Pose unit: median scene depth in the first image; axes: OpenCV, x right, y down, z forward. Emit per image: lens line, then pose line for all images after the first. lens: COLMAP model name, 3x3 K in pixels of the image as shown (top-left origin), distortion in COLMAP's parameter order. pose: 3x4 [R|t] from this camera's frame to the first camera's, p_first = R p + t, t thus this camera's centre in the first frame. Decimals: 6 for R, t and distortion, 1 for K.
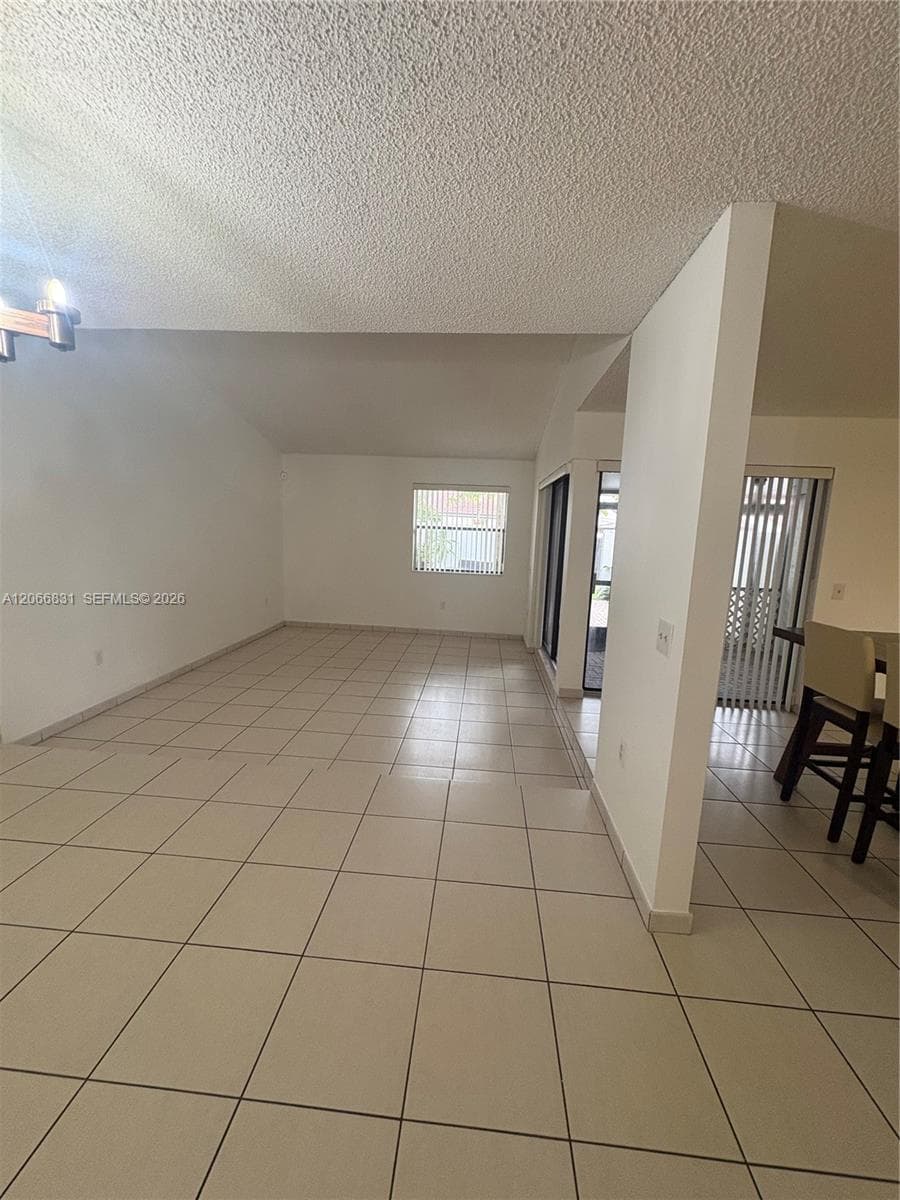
lens RADIAL K [[476.1, 0, 450.9], [0, 476.1, 599.7], [0, 0, 1]] dist [-0.000854, 0.000018]
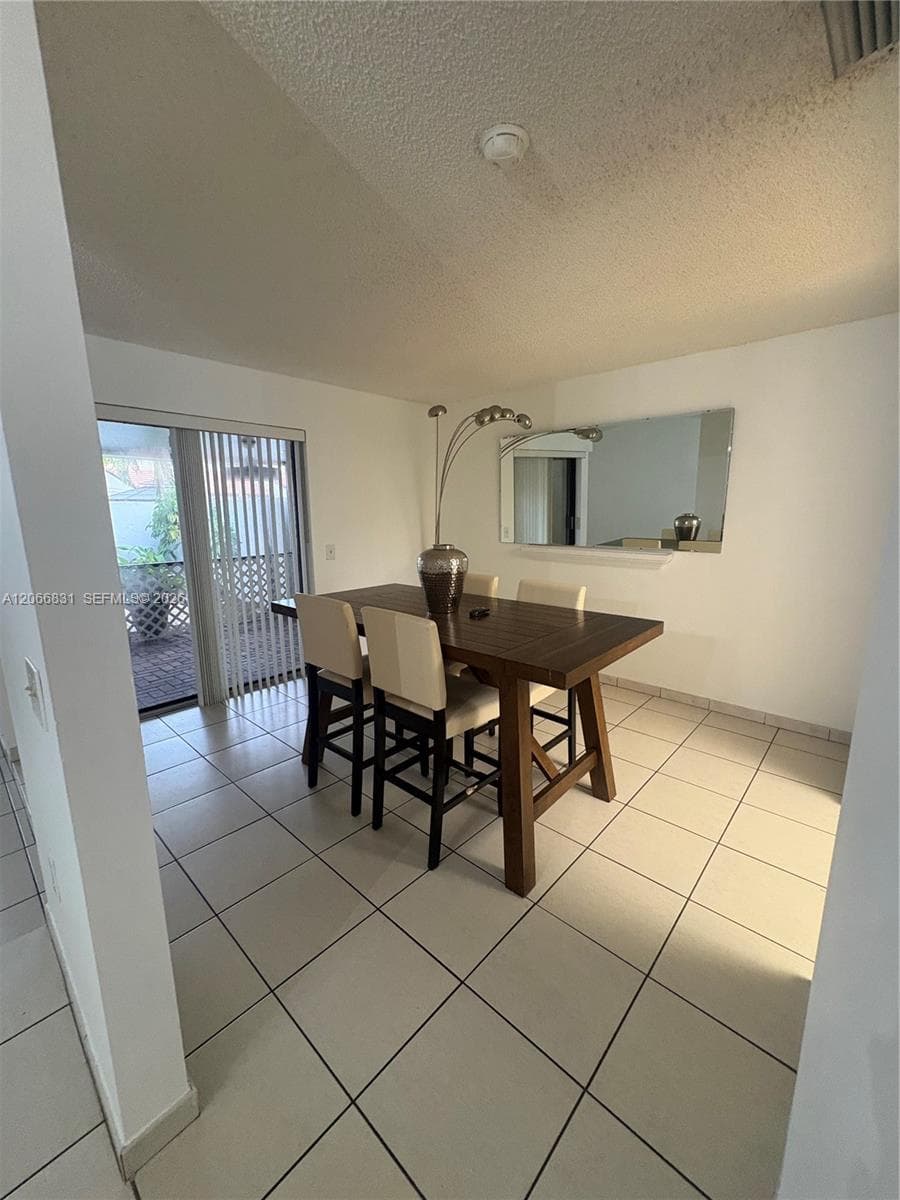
lens RADIAL K [[476.1, 0, 450.9], [0, 476.1, 599.7], [0, 0, 1]] dist [-0.000854, 0.000018]
pose [[0.616726, -0.188512, 0.764272, 0.160167], [0.141655, 0.981630, 0.127816, -0.010868], [-0.774327, 0.029435, 0.632100, 0.136962]]
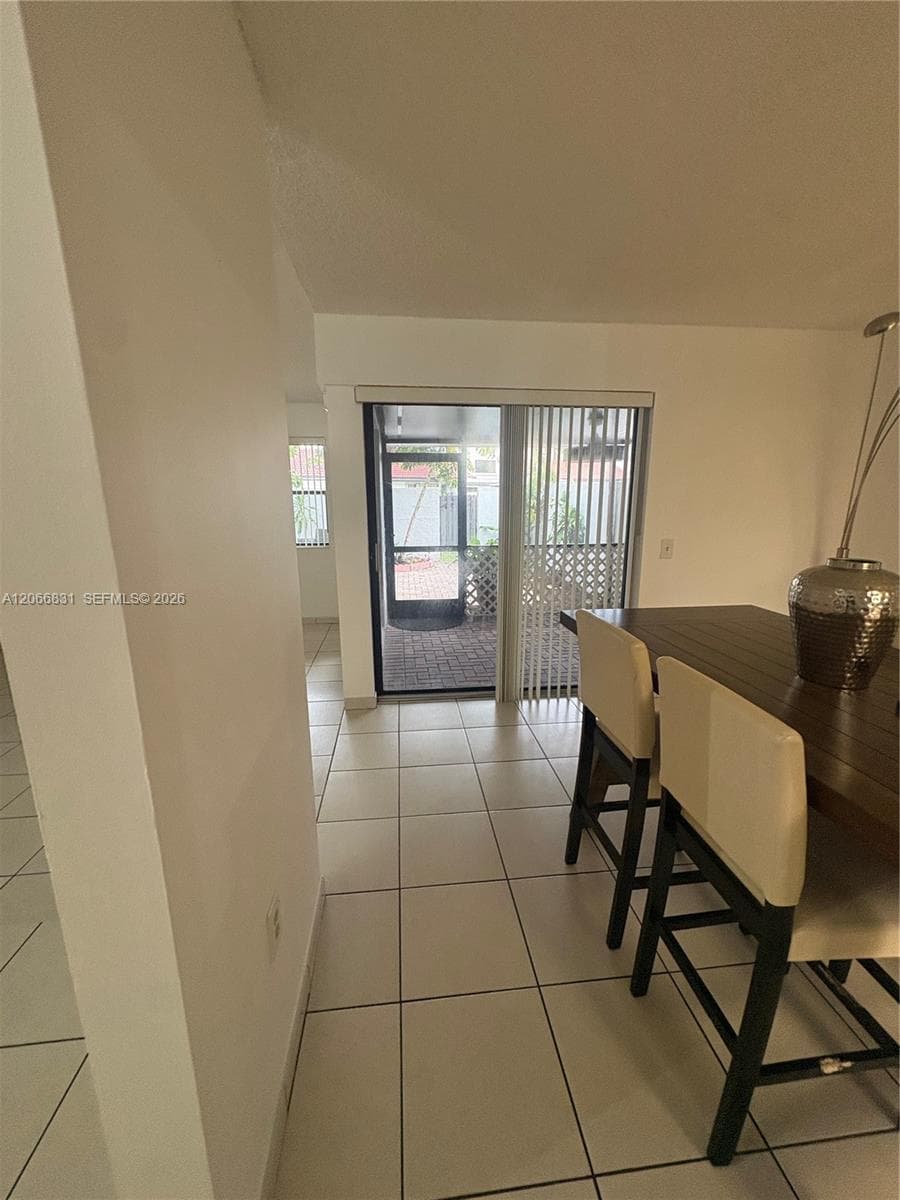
lens RADIAL K [[476.1, 0, 450.9], [0, 476.1, 599.7], [0, 0, 1]] dist [-0.000854, 0.000018]
pose [[0.981982, -0.080421, 0.171011, 0.309471], [0.067499, 0.994500, 0.080088, -0.021508], [-0.176511, -0.067102, 0.982009, 0.259558]]
